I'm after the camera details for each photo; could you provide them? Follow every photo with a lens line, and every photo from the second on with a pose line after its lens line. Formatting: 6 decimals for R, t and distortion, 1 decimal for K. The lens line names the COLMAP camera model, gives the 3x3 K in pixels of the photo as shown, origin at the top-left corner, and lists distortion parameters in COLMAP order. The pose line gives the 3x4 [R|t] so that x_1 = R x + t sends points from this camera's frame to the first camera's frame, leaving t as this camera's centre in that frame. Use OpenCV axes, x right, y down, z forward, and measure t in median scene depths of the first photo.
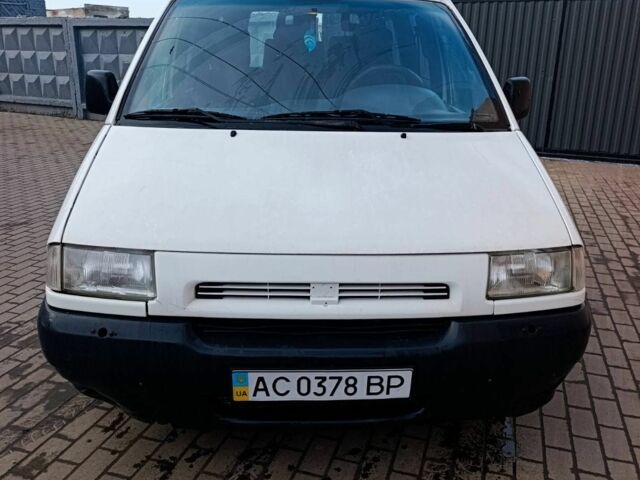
lens RADIAL K [[583.9, 0, 320.0], [0, 583.9, 240.0], [0, 0, 1]] dist [0.037486, -0.025493]
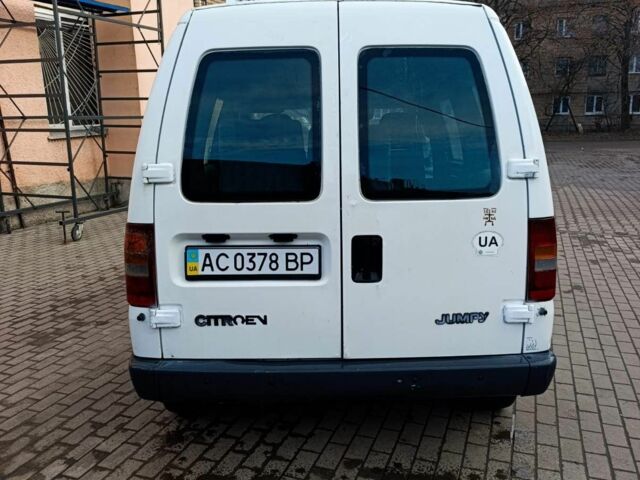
lens RADIAL K [[583.9, 0, 320.0], [0, 583.9, 240.0], [0, 0, 1]] dist [0.037486, -0.025493]
pose [[-0.999473, -0.012329, 0.030039, -0.061536], [0.004181, 0.868537, 0.495606, -1.128779], [-0.032200, 0.495470, -0.868028, 3.314002]]
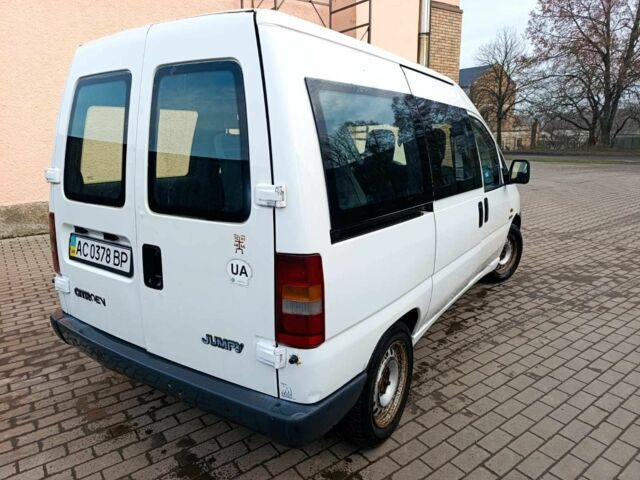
lens RADIAL K [[438.4, 0, 320.0], [0, 438.4, 240.0], [0, 0, 1]] dist [0.028606, -0.025727]
pose [[-0.813395, -0.149251, 0.562239, -0.795692], [0.171428, 0.862102, 0.476858, -0.984249], [-0.555879, 0.484257, -0.675643, 2.823208]]
